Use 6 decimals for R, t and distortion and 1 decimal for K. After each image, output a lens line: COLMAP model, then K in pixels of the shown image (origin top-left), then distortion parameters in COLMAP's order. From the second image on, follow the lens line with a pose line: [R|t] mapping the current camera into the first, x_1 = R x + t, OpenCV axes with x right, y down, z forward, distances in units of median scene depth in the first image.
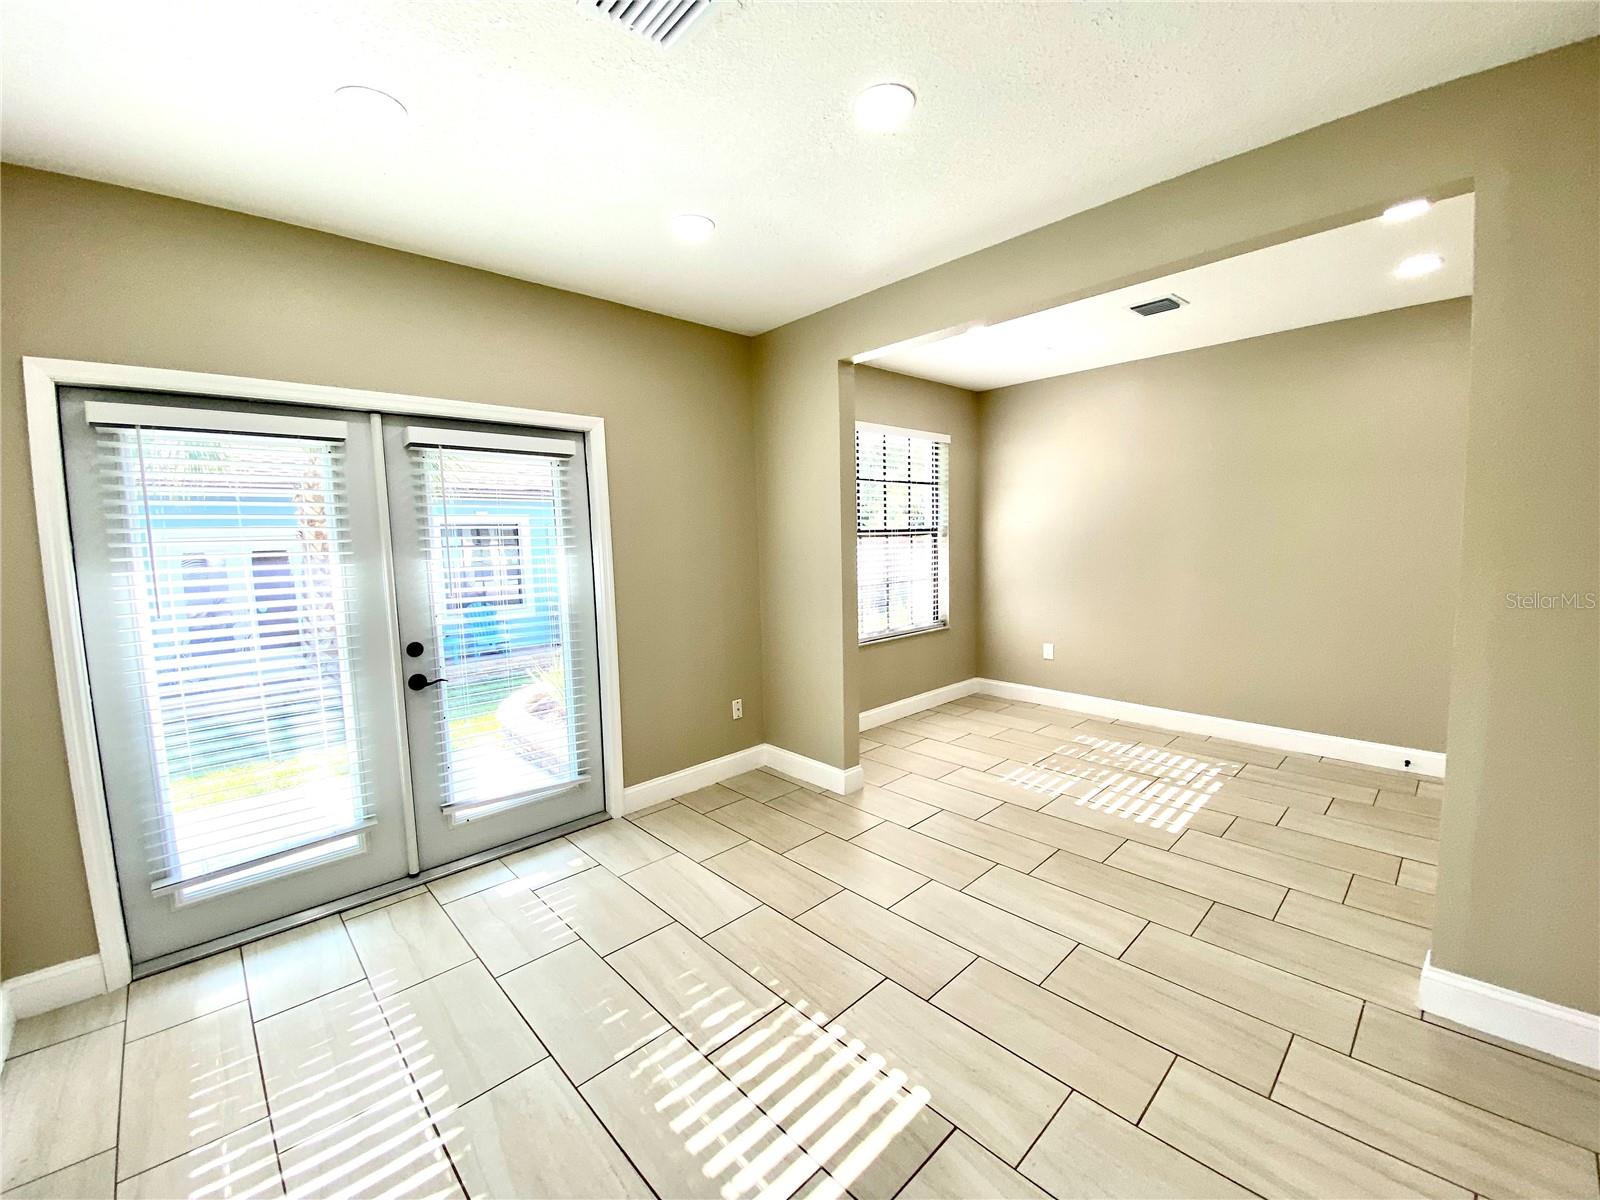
lens RADIAL K [[650.4, 0, 796.5], [0, 650.4, 594.6], [0, 0, 1]] dist [0.027066, -0.020599]
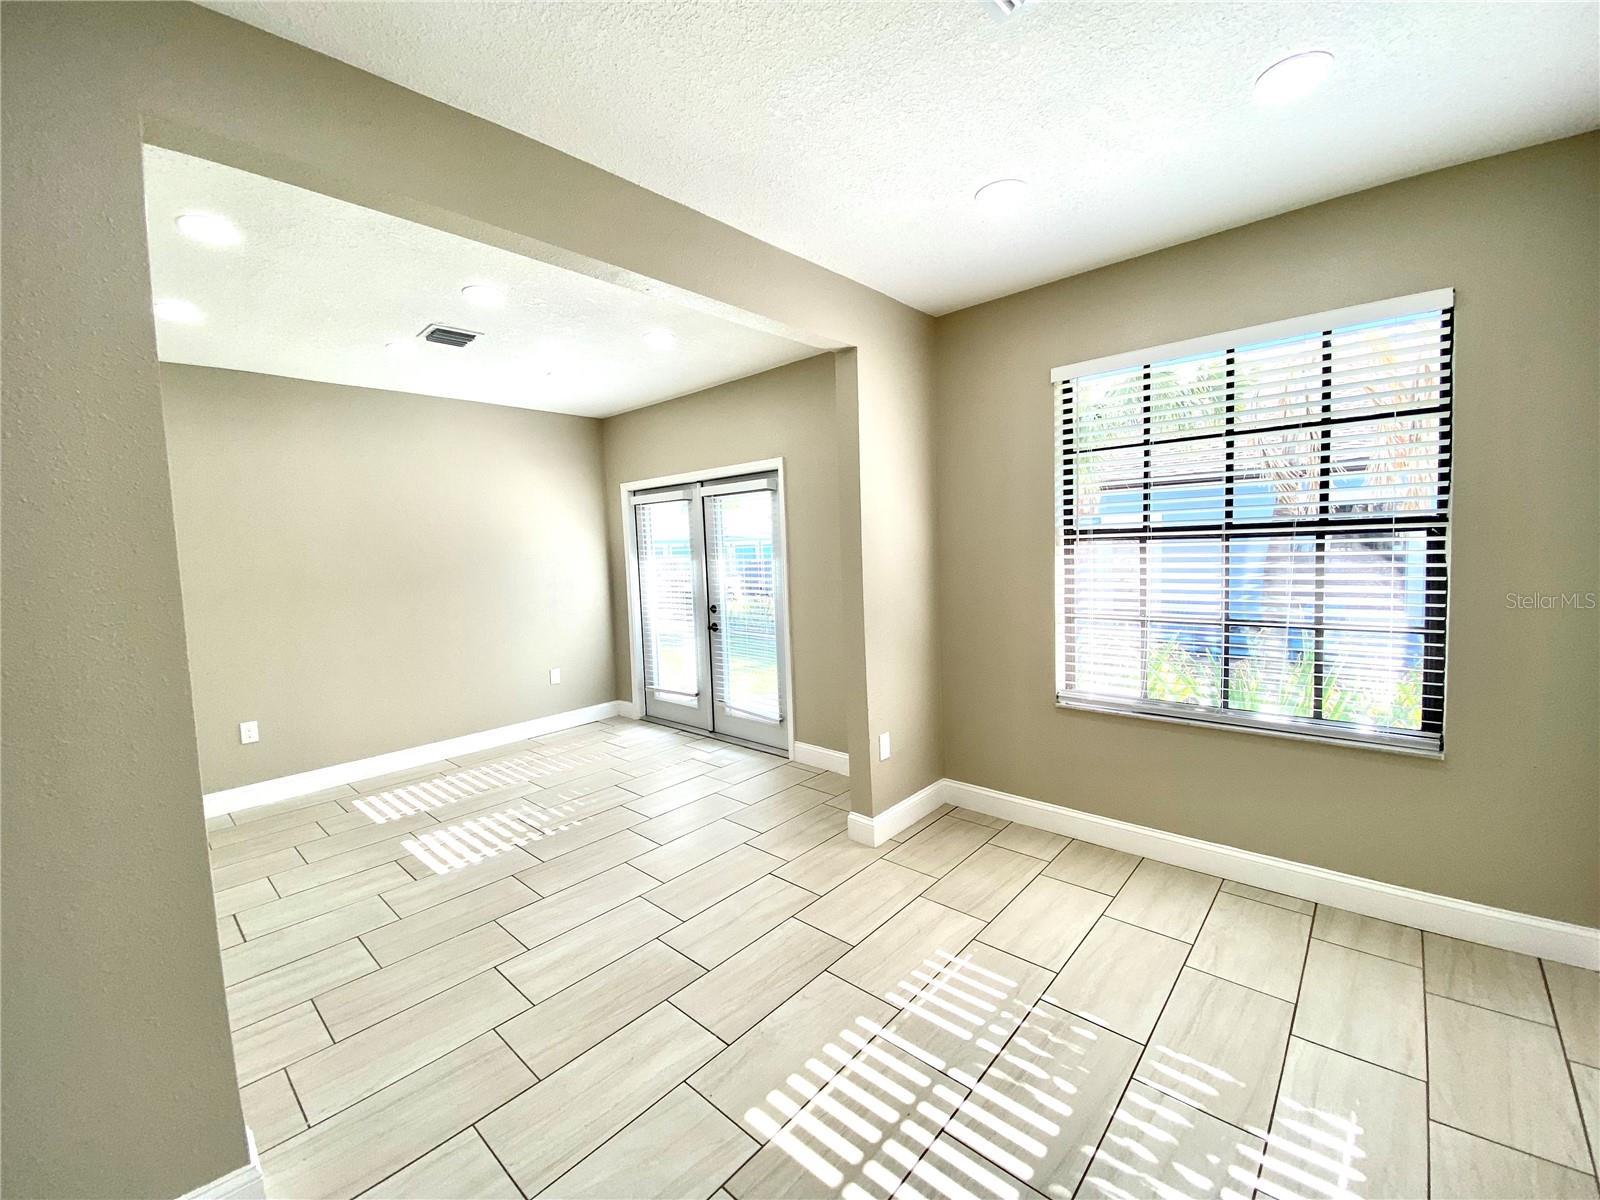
lens RADIAL K [[650.4, 0, 796.5], [0, 650.4, 594.6], [0, 0, 1]] dist [0.027066, -0.020599]
pose [[0.066871, 0.099146, -0.992823, 1.199893], [-0.049579, 0.994152, 0.095939, -0.138579], [0.996529, 0.042808, 0.071395, 1.093149]]
